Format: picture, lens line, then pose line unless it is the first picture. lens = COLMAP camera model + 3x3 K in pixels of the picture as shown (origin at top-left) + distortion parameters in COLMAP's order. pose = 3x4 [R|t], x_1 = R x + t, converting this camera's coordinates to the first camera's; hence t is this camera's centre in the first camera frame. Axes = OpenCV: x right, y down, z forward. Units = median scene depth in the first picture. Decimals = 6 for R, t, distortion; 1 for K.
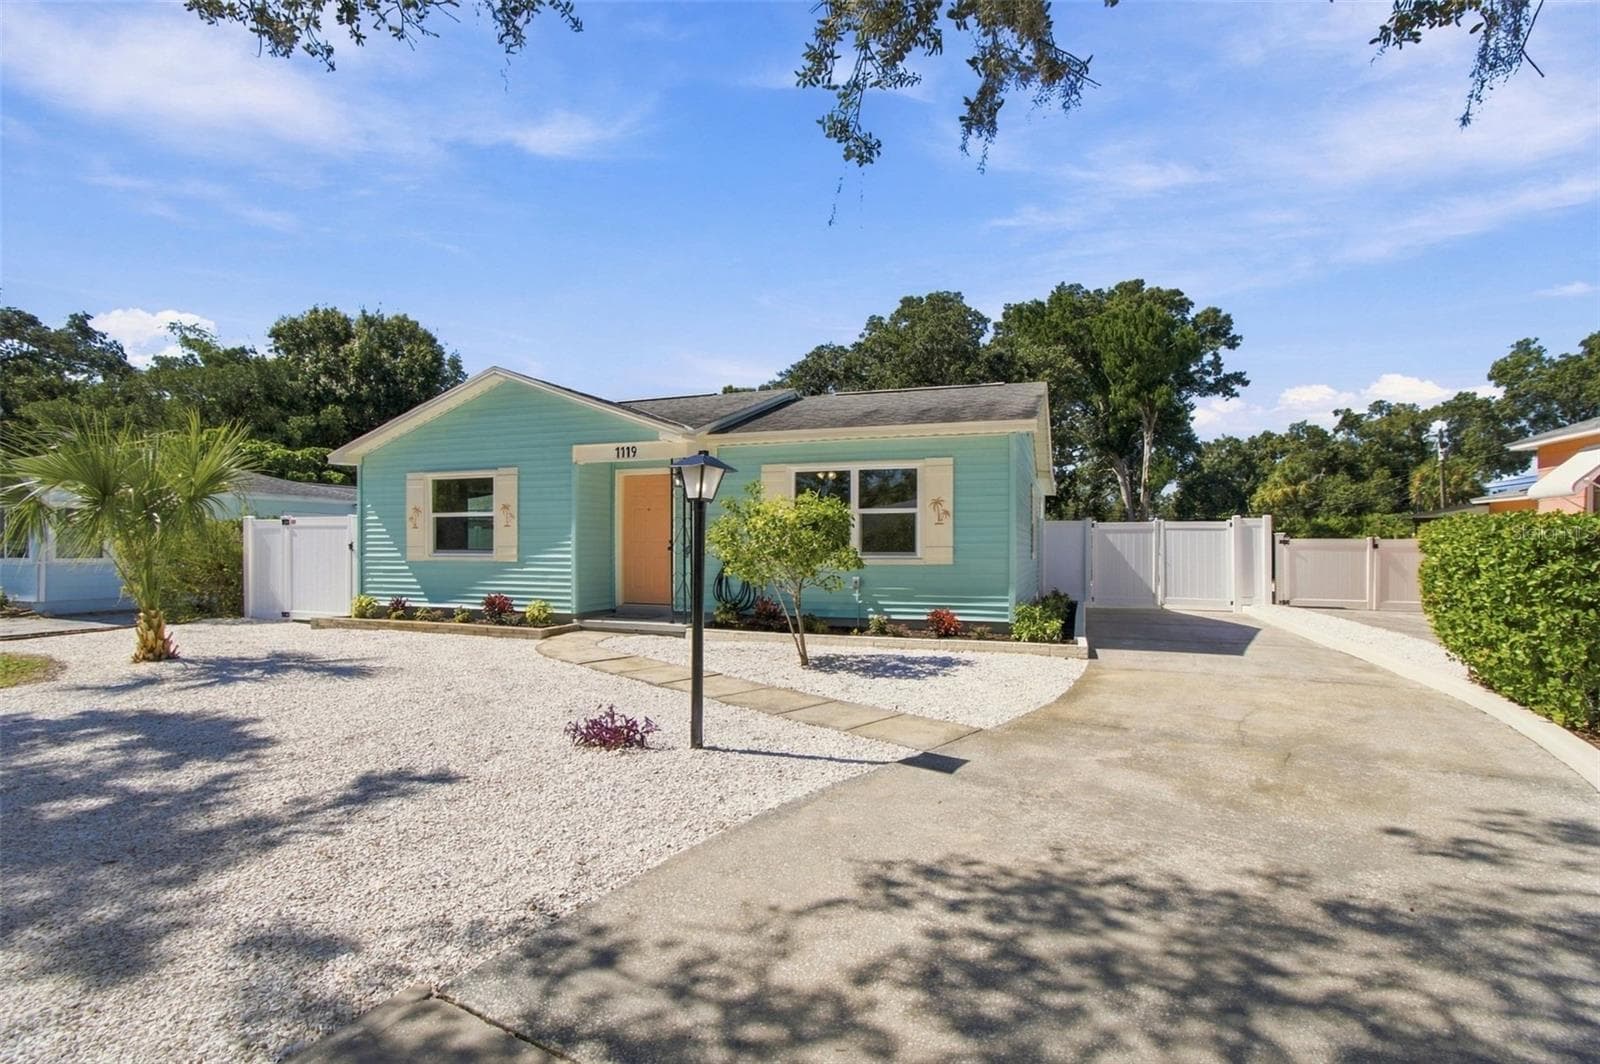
lens RADIAL K [[720.6, 0, 817.1], [0, 720.6, 549.0], [0, 0, 1]] dist [-0.000251, 0.009697]
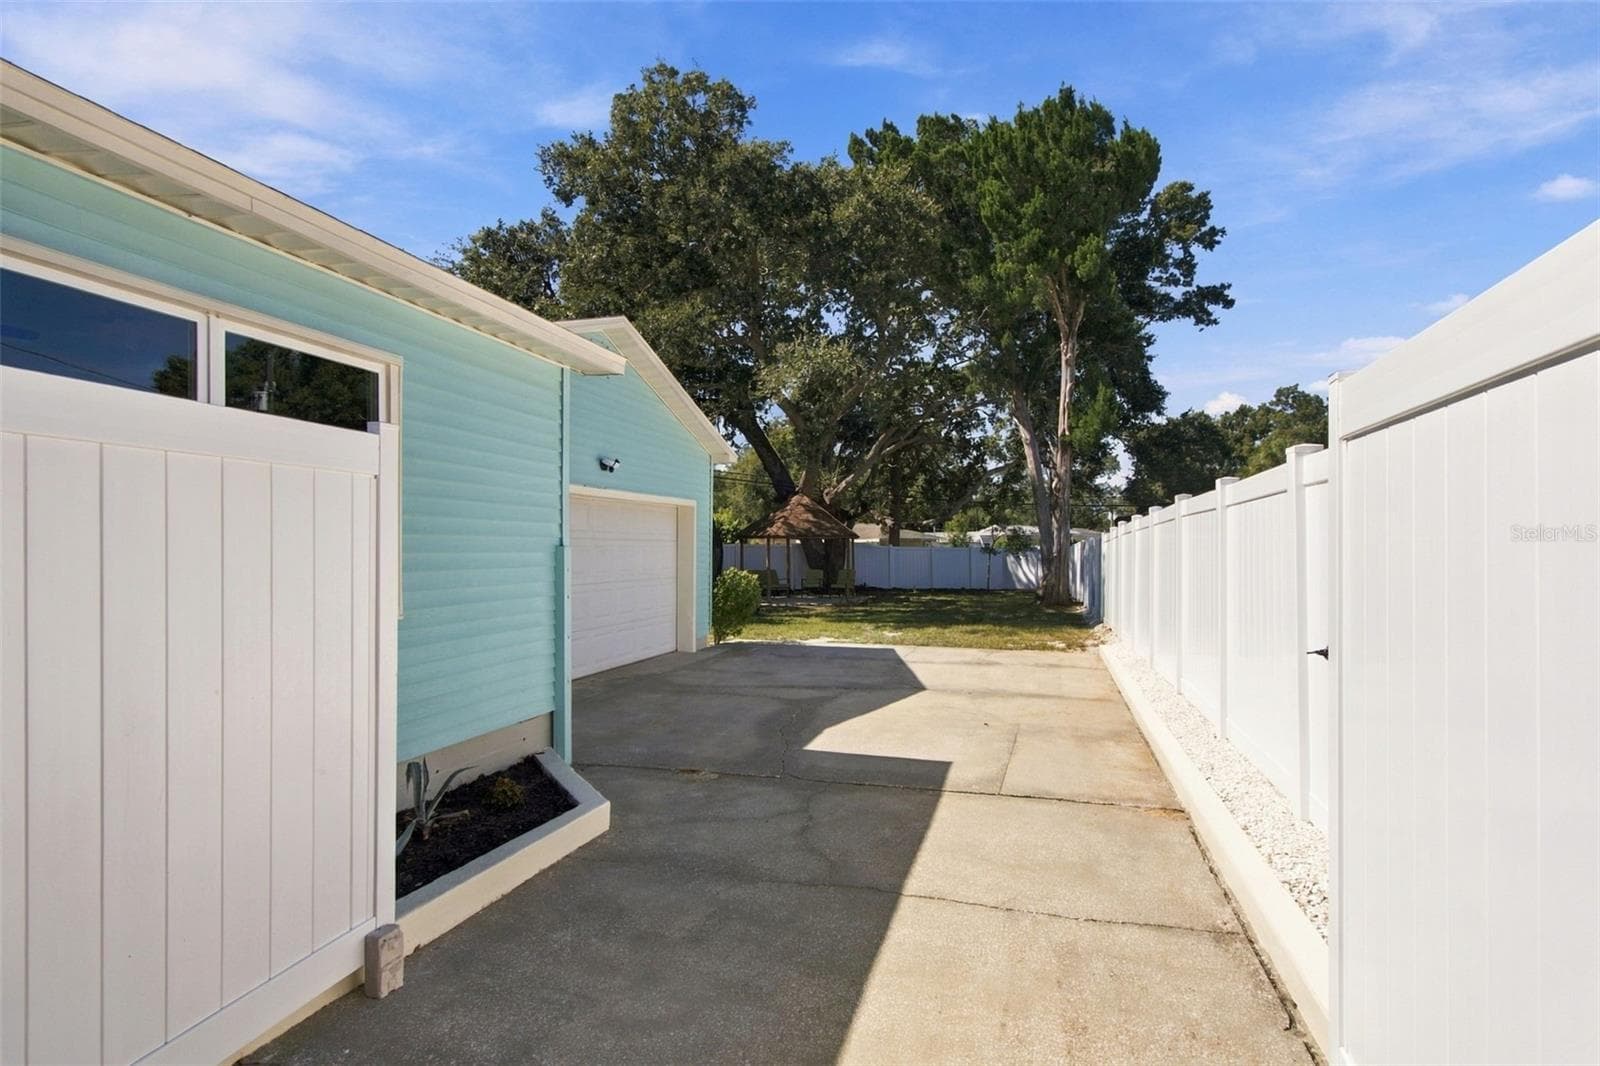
lens RADIAL K [[808.9, 0, 807.7], [0, 808.9, 549.9], [0, 0, 1]] dist [-0.000418, 0.000221]
pose [[0.997223, 0.003441, 0.074396, 0.248457], [-0.003432, 0.999994, -0.000239, -0.006141], [-0.074397, -0.000017, 0.997229, 0.462800]]
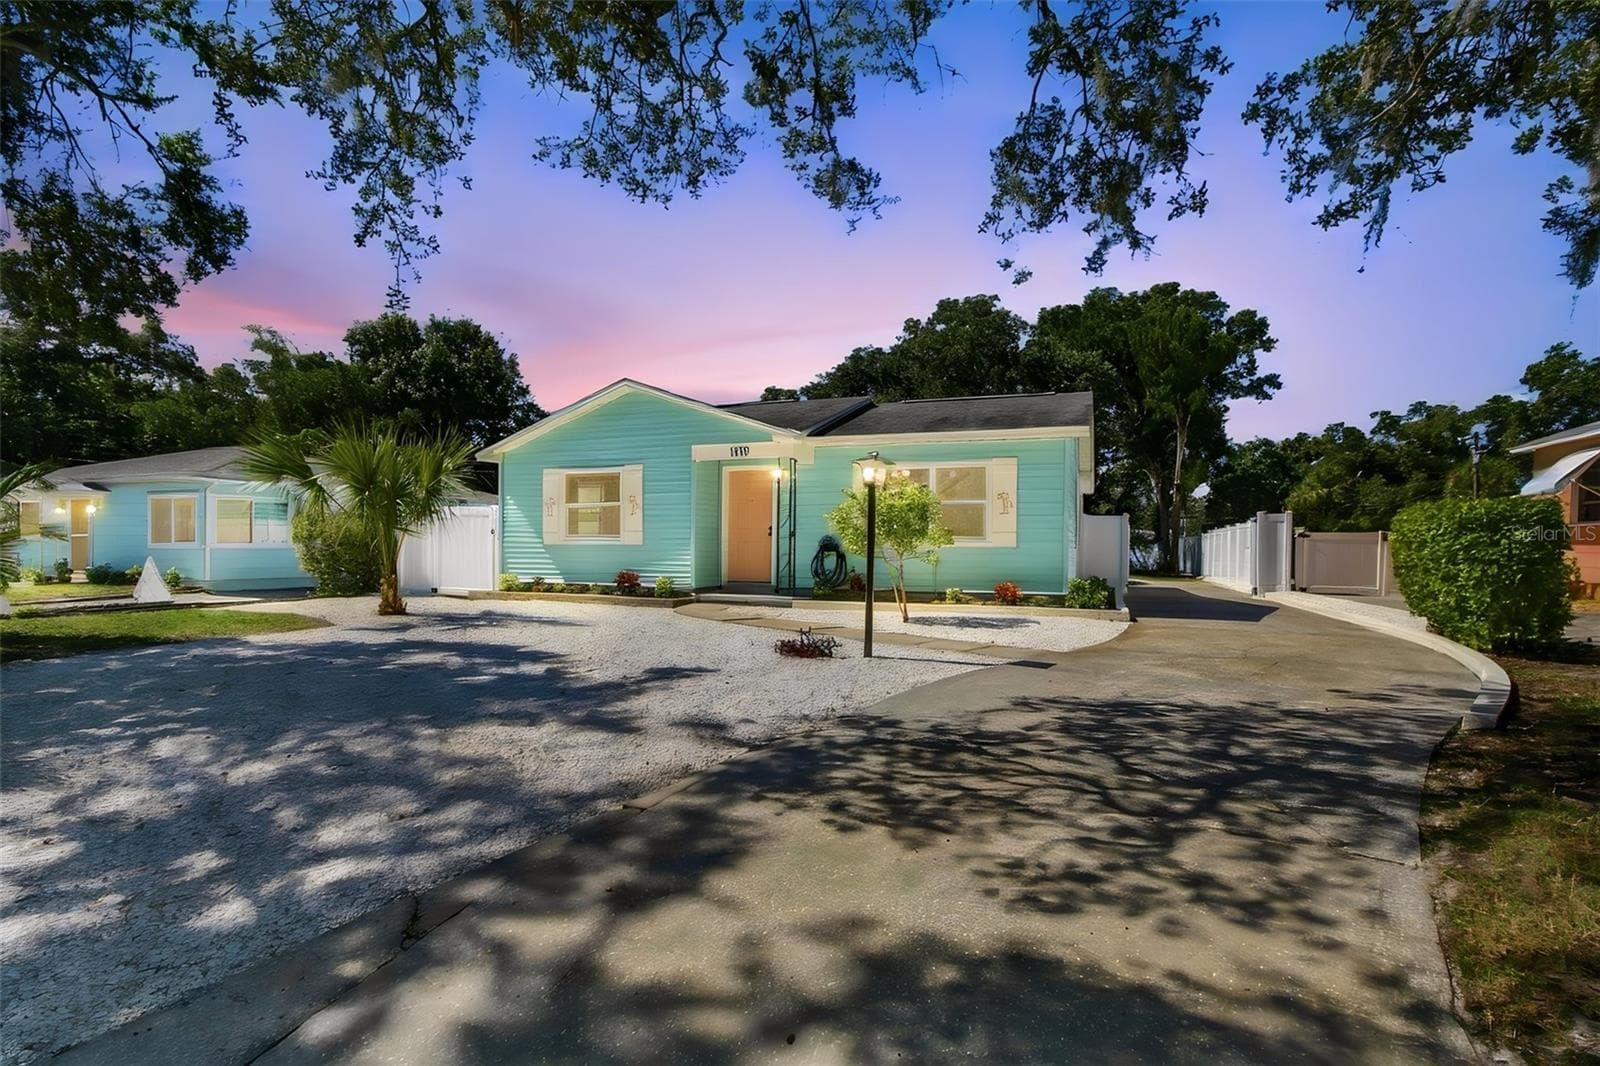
lens RADIAL K [[730.8, 0, 822.7], [0, 730.8, 565.6], [0, 0, 1]] dist [0.001028, 0.010418]
pose [[0.999729, 0.007413, -0.022064, -0.032172], [-0.006968, 0.999773, 0.020144, 0.009144], [0.022208, -0.019985, 0.999554, -0.068217]]
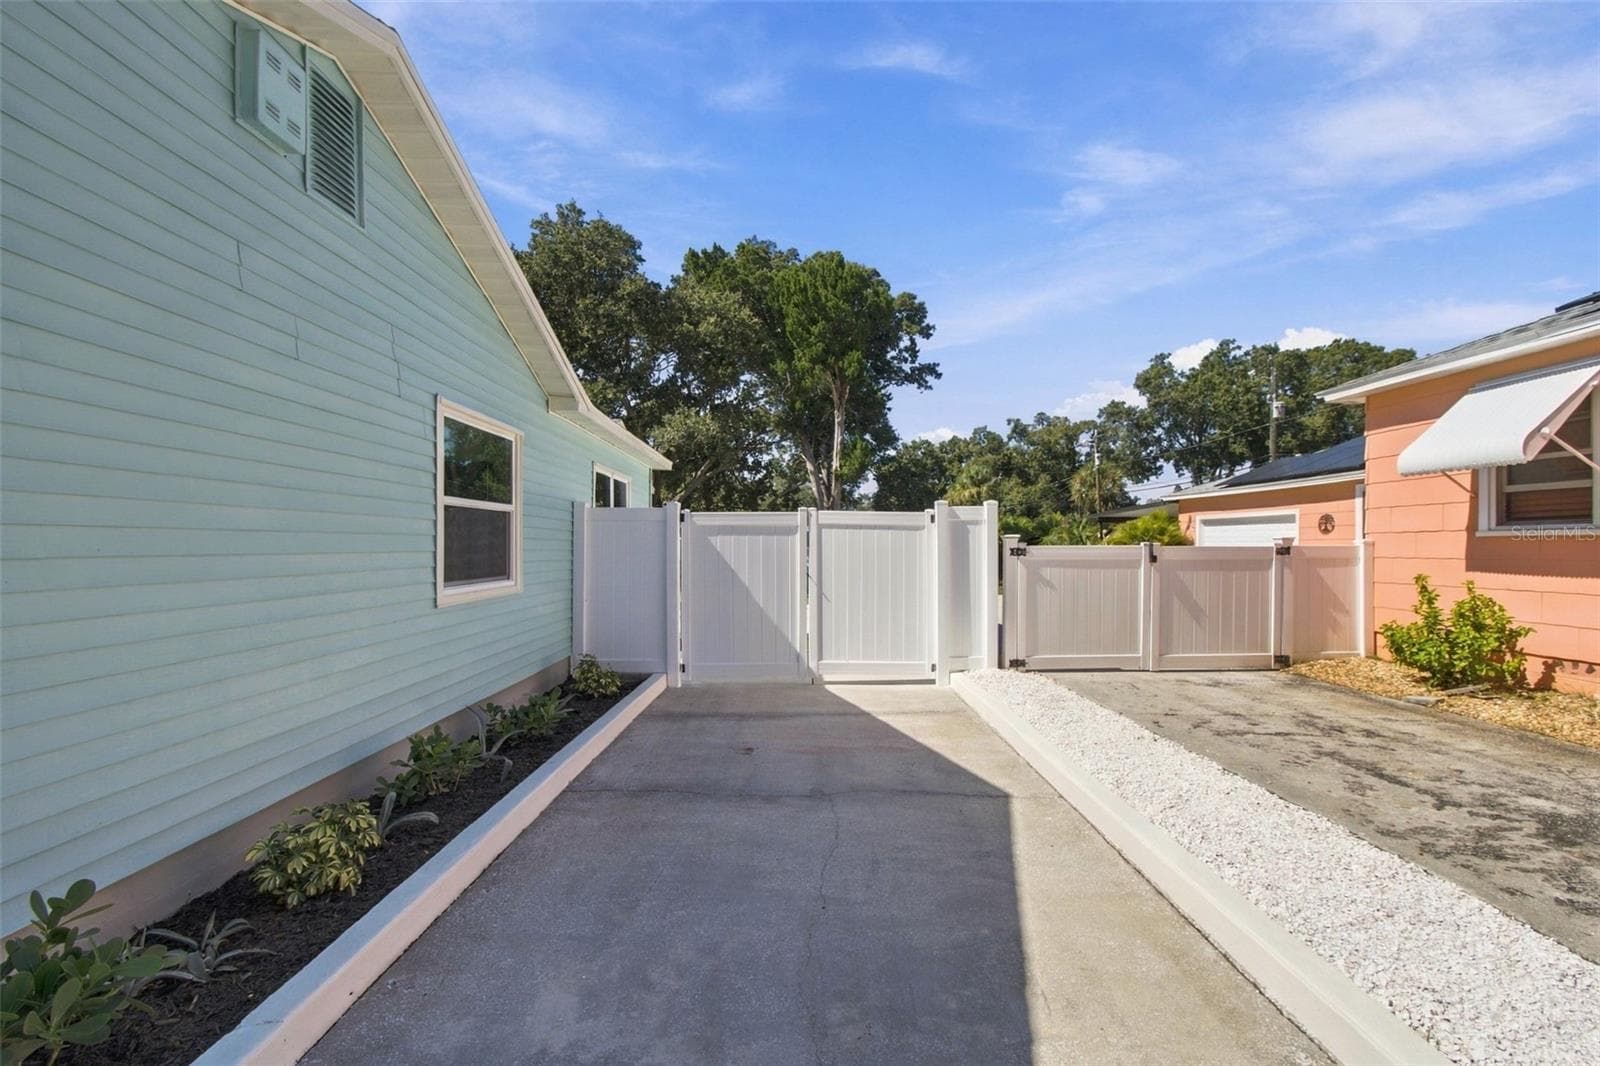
lens RADIAL K [[720.6, 0, 817.1], [0, 720.6, 550.0], [0, 0, 1]] dist [-0.000251, 0.009697]
pose [[0.931446, -0.005499, 0.363838, 0.148398], [0.003775, 0.999978, 0.005448, -0.006708], [-0.363859, -0.003701, 0.931447, 0.262386]]
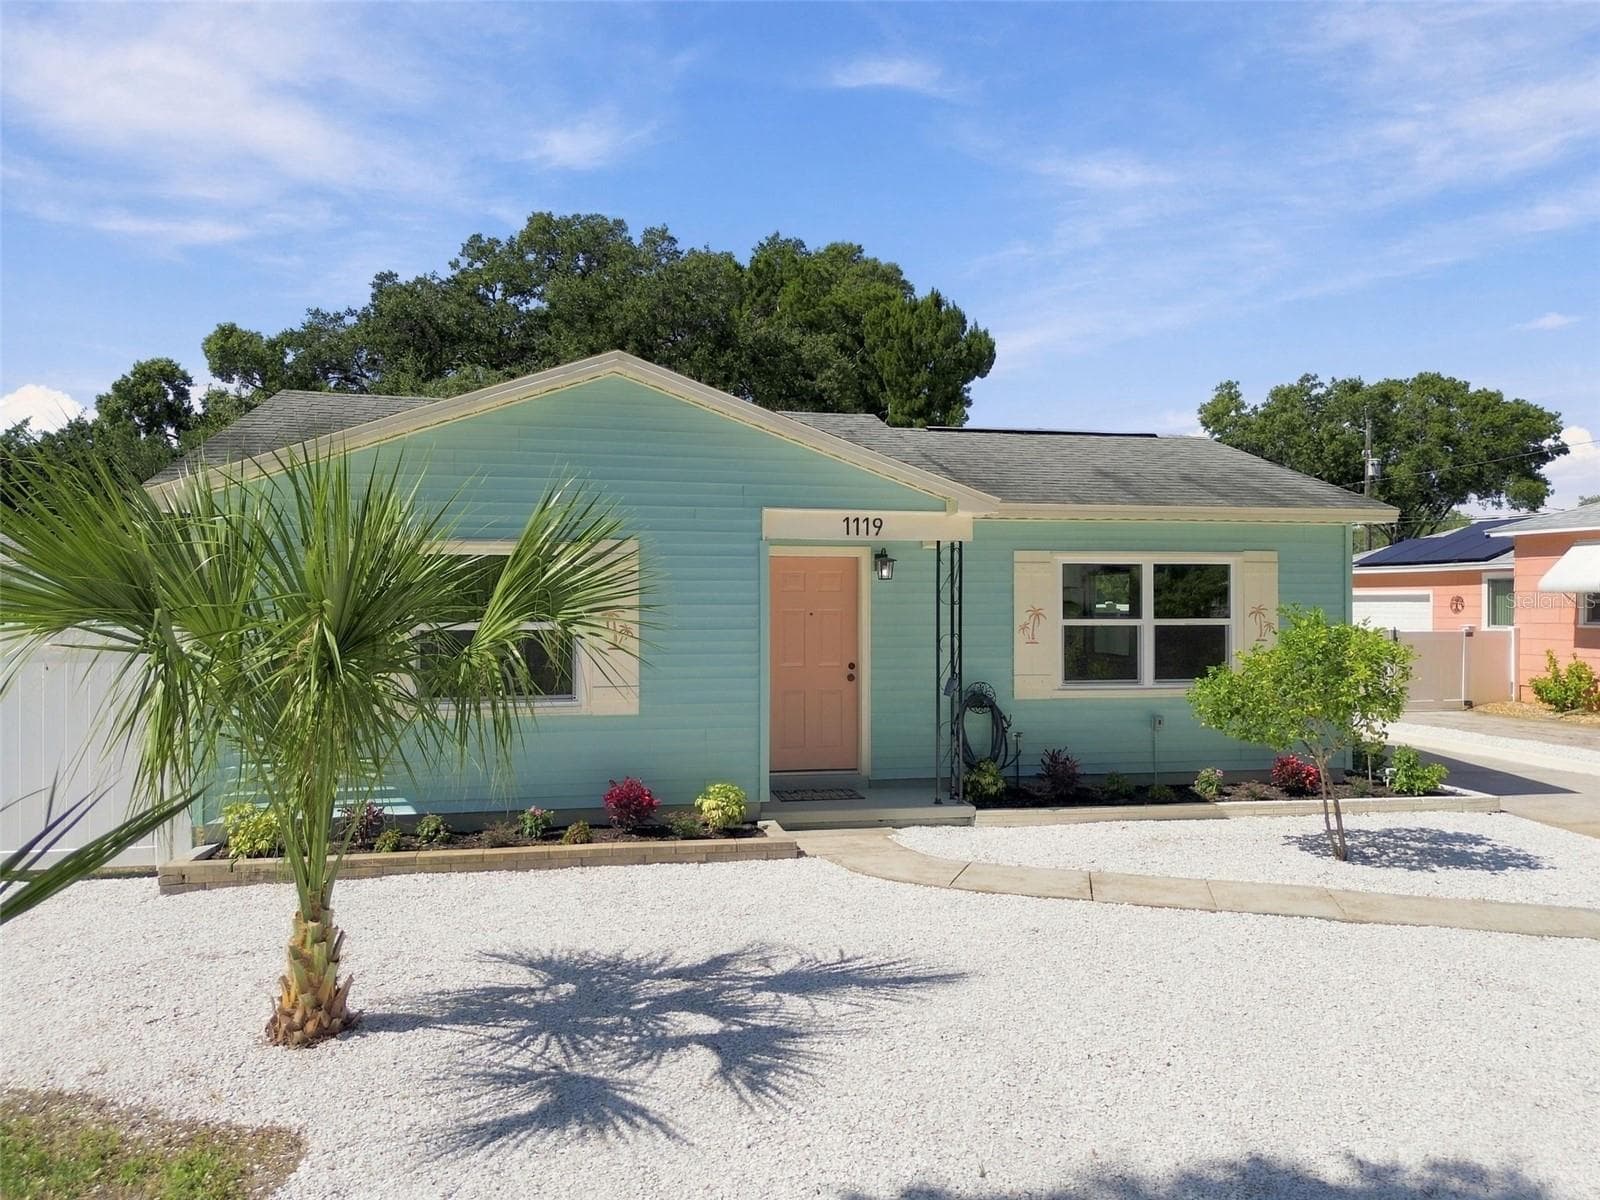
lens RADIAL K [[1125.1, 0, 800.0], [0, 1125.1, 600.0], [0, 0, 1]] dist [0.068378, -0.071894]
pose [[0.866305, -0.000802, 0.499514, -0.256231], [0.002615, 0.999992, -0.002930, -0.023095], [-0.499508, 0.003844, 0.866301, 0.069951]]
